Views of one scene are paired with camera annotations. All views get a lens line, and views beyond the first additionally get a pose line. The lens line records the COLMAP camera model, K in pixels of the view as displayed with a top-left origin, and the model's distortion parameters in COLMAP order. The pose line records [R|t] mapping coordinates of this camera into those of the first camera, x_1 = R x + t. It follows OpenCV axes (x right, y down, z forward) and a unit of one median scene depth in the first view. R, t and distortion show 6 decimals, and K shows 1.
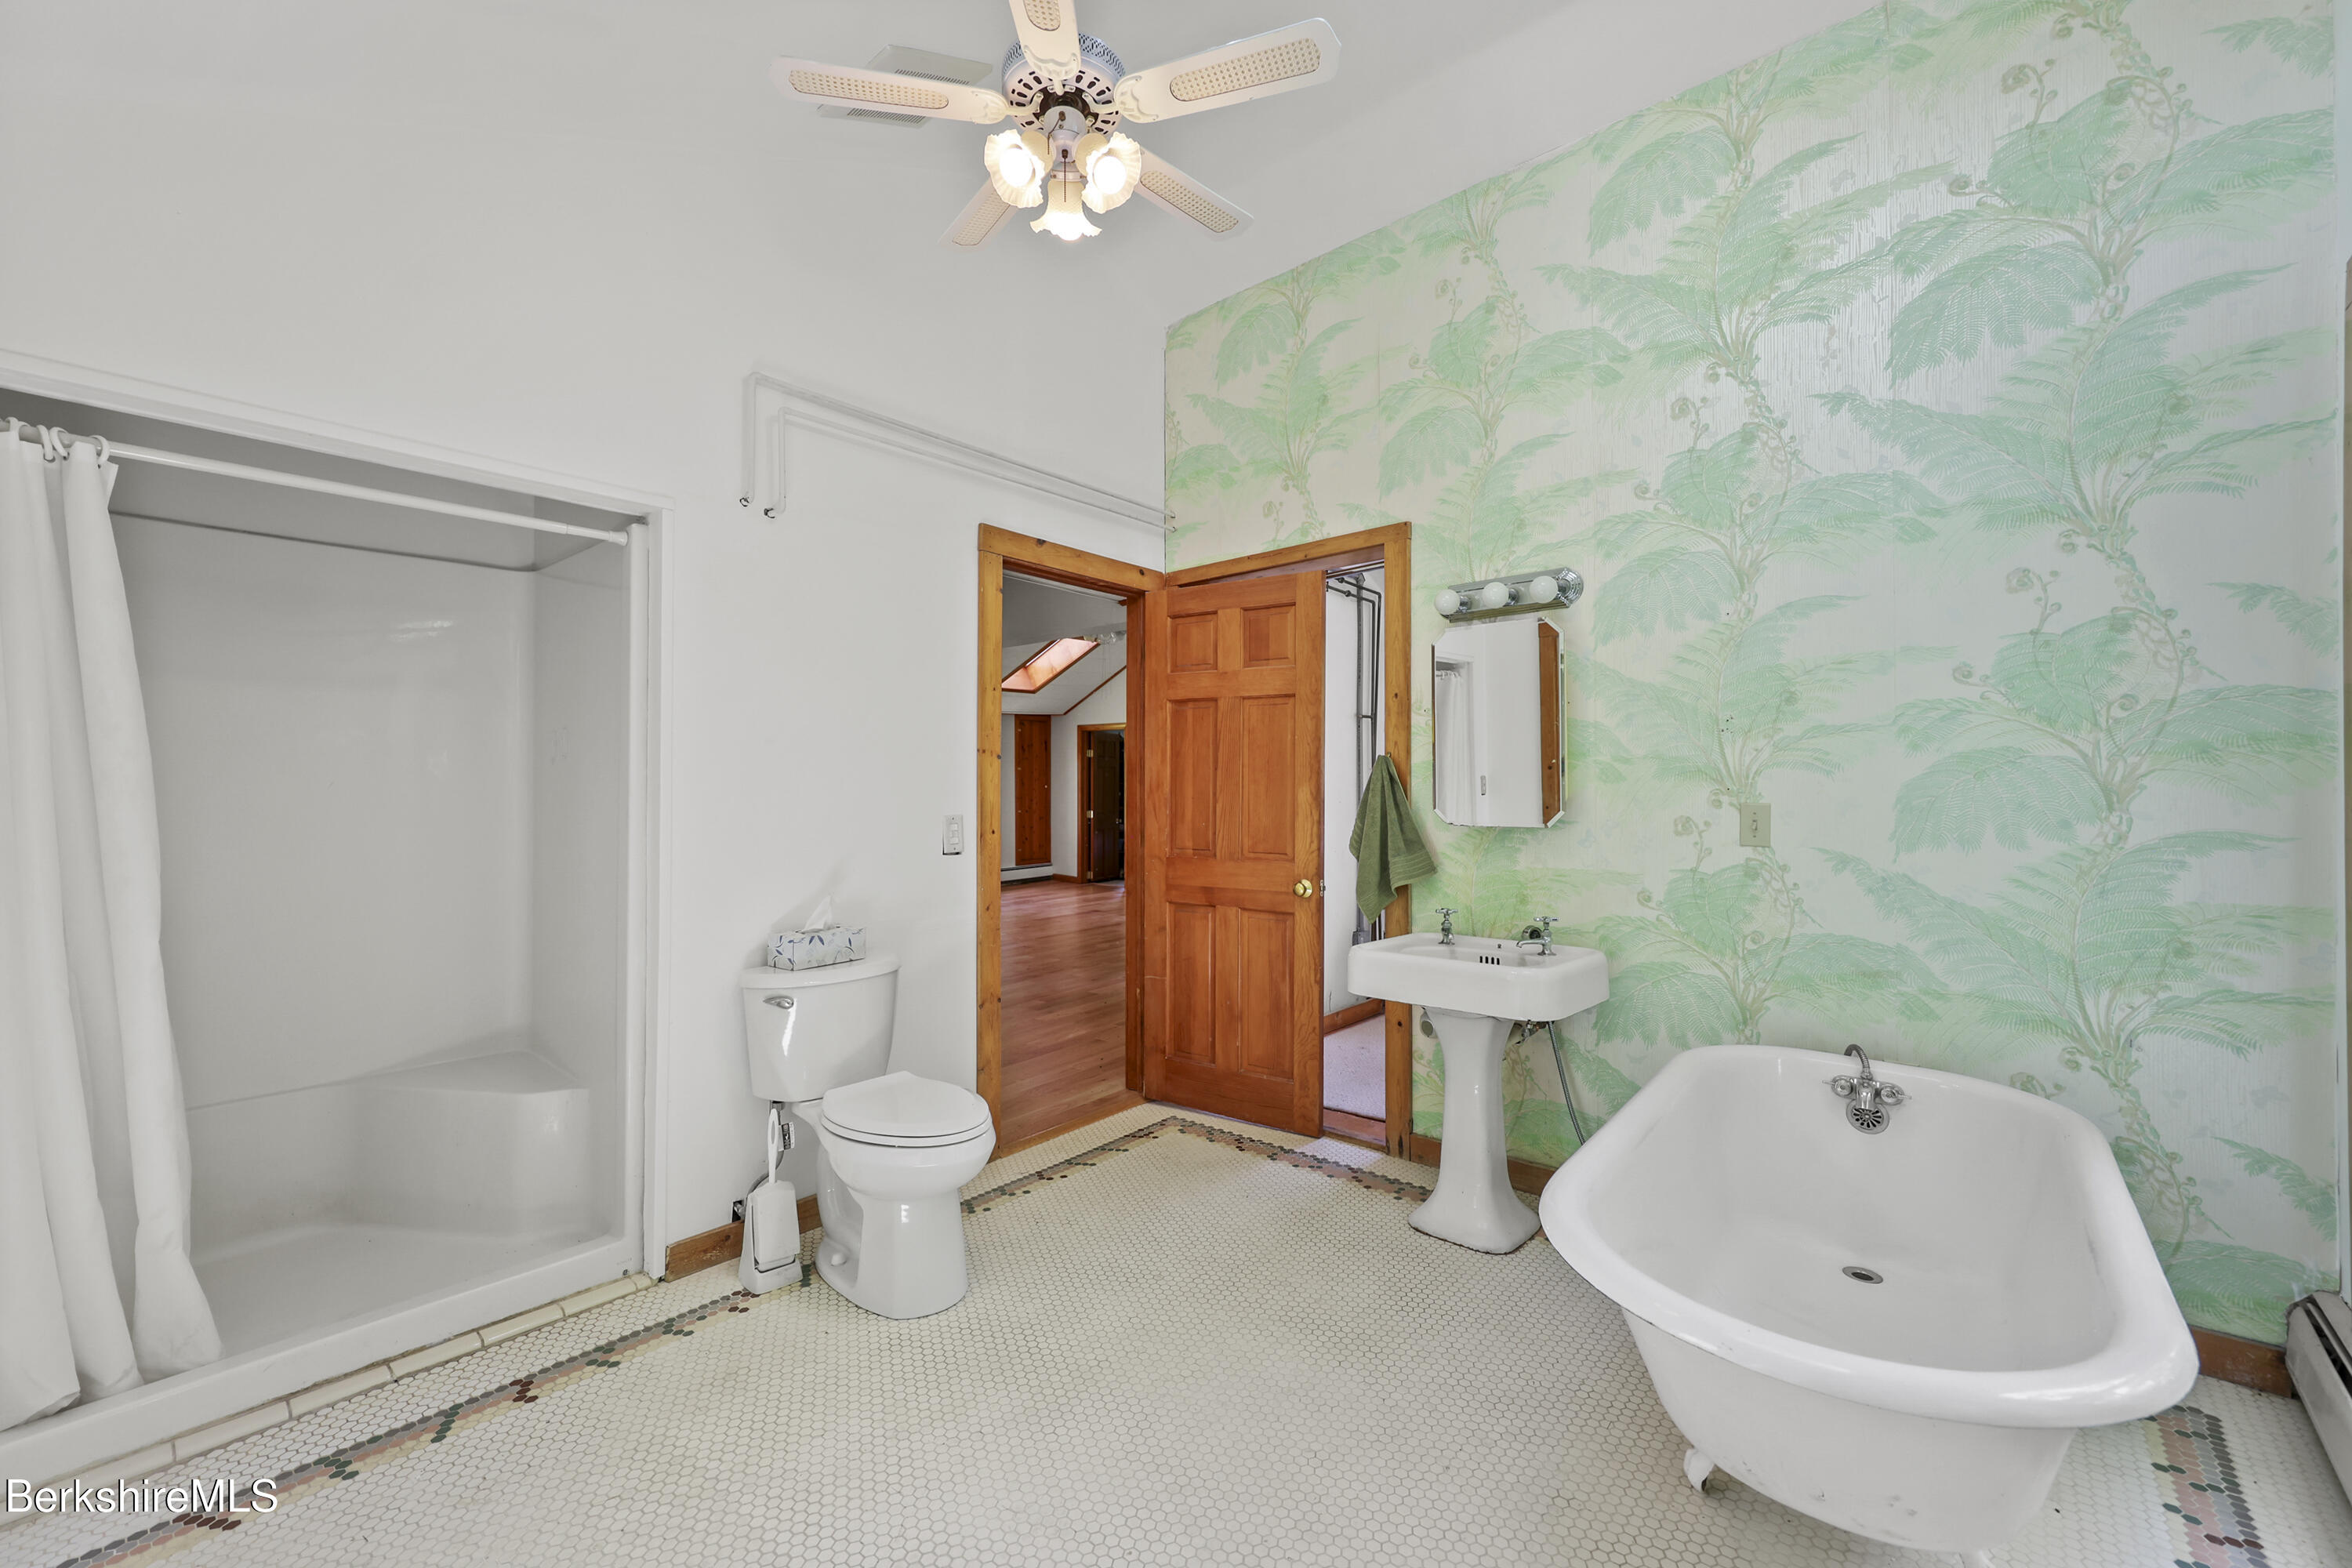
lens RADIAL K [[950.9, 0, 1181.0], [0, 950.9, 784.1], [0, 0, 1]] dist [-0.000773, 0.000361]
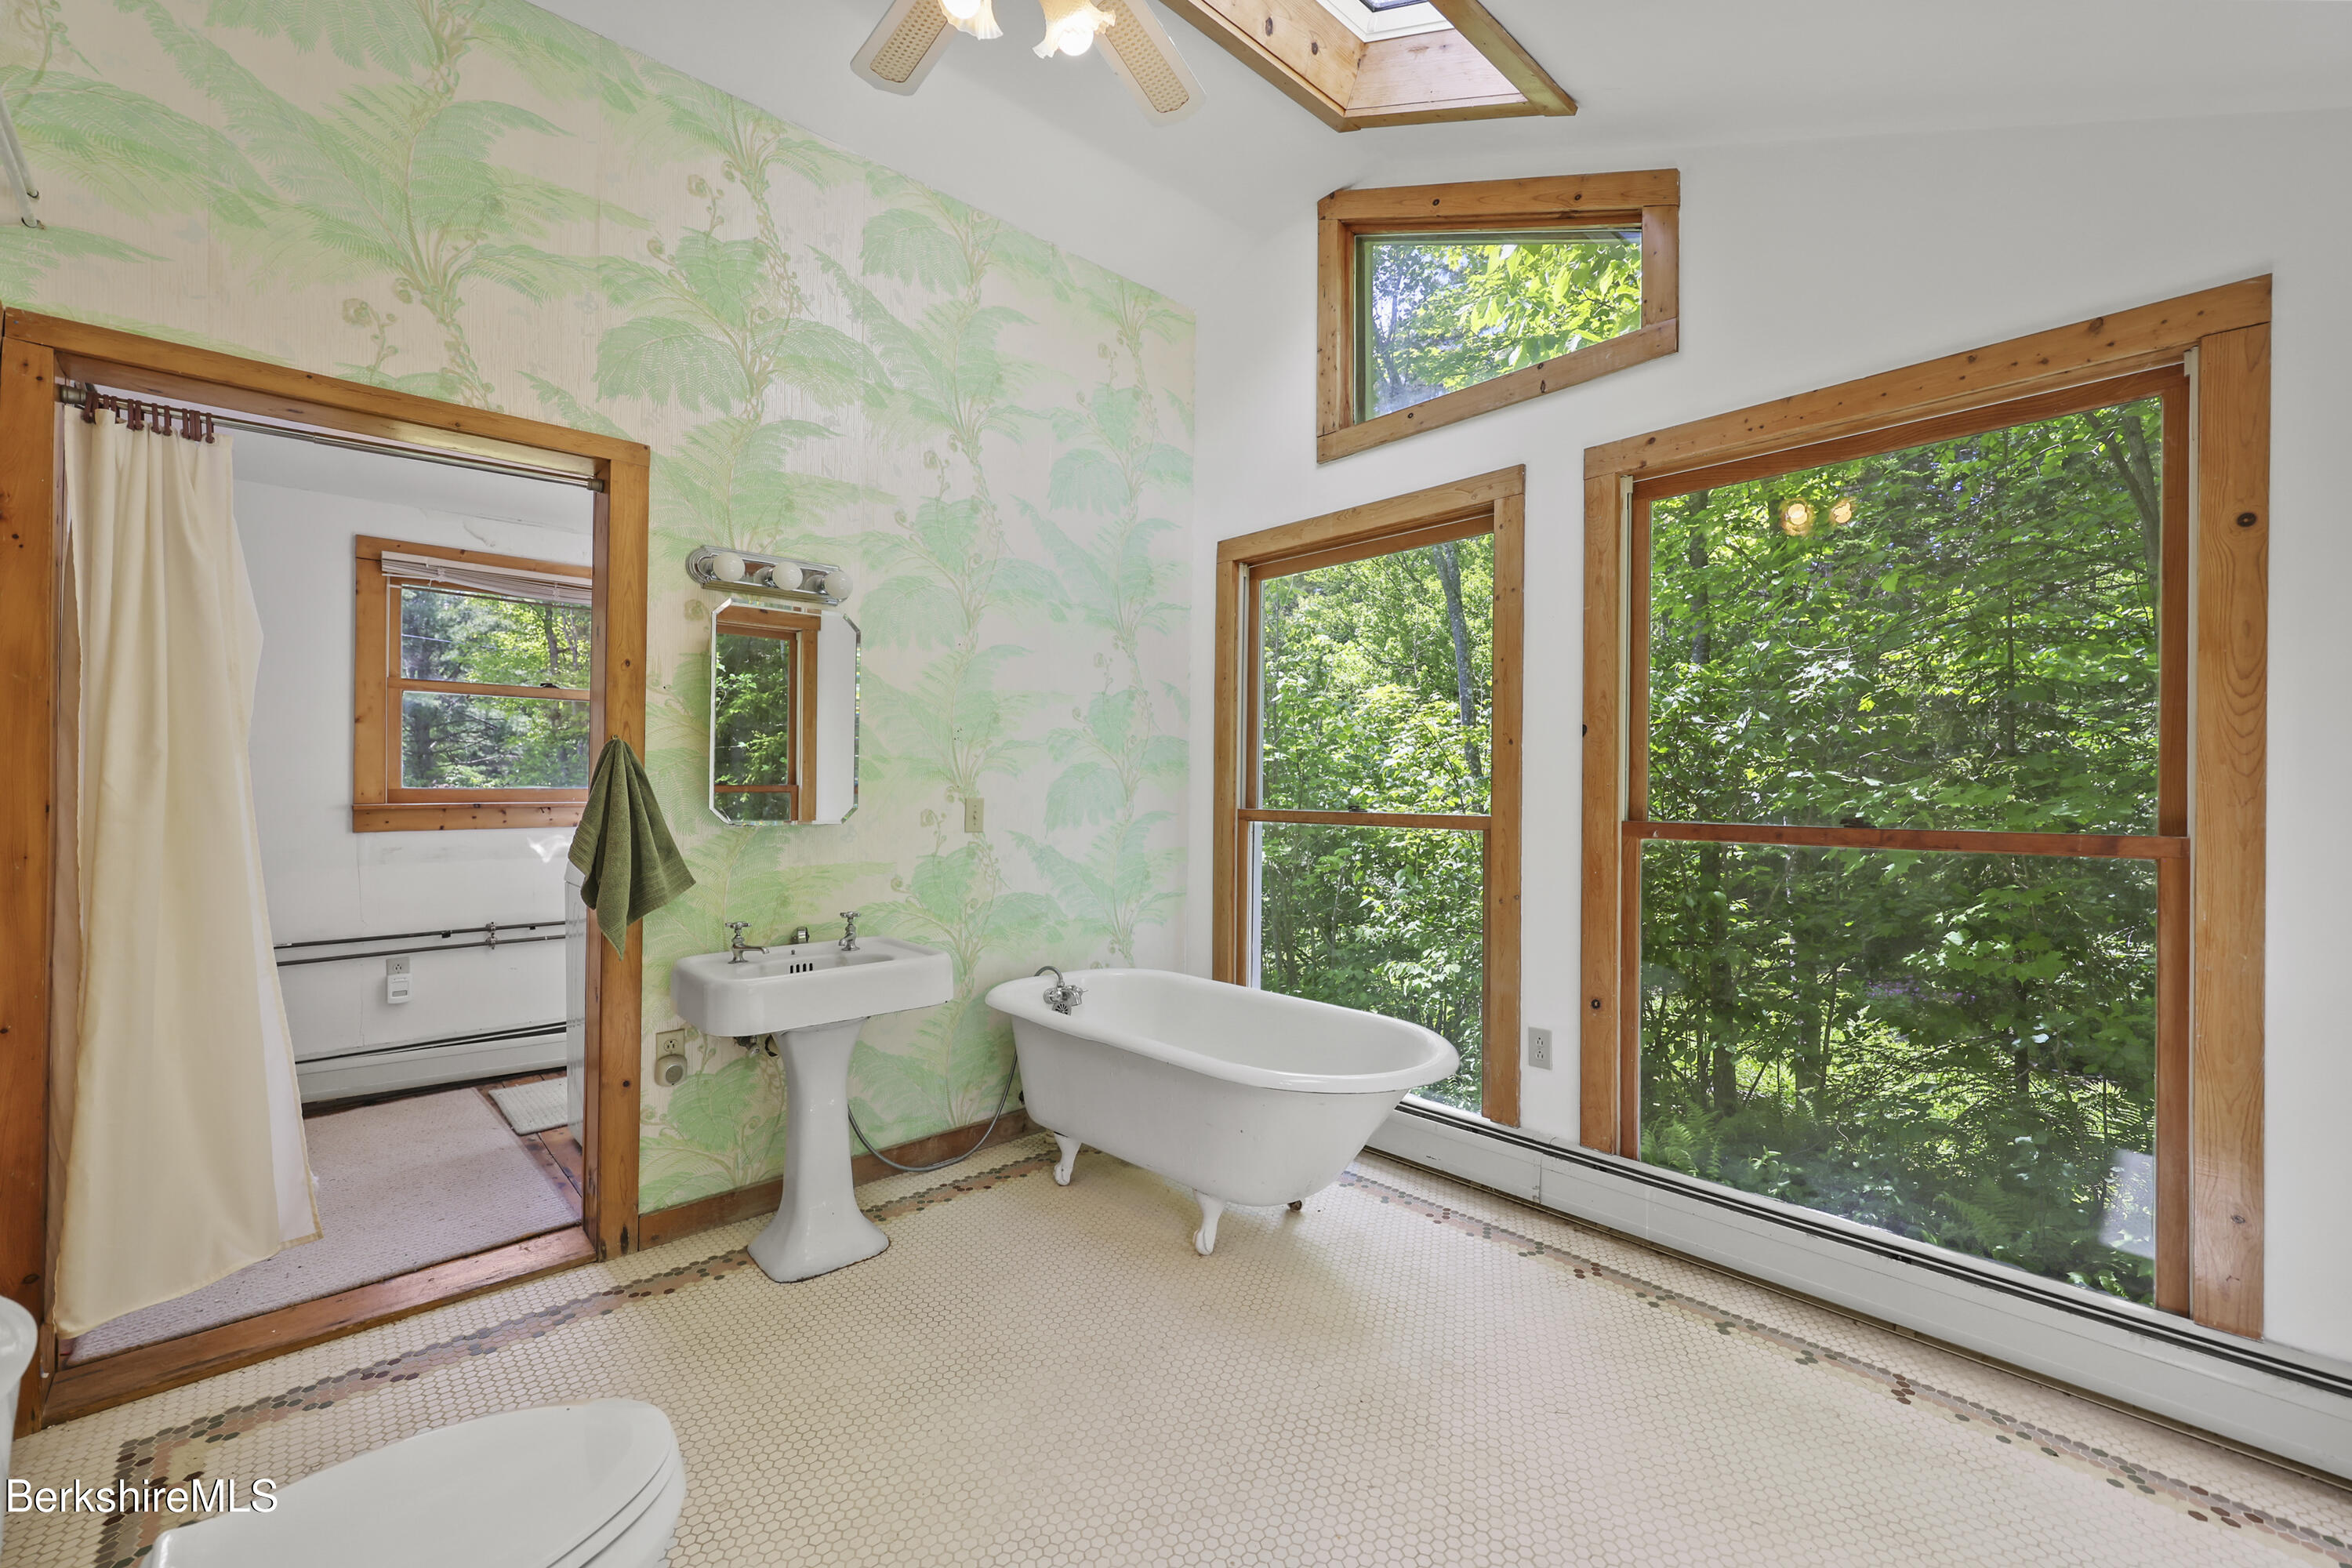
lens RADIAL K [[950.9, 0, 1190.1], [0, 950.9, 784.8], [0, 0, 1]] dist [-0.000773, 0.000361]
pose [[0.108831, 0.001680, 0.994059, -0.612217], [-0.018576, 0.999827, 0.000344, -0.003345], [-0.993887, -0.018503, 0.108843, 0.563155]]
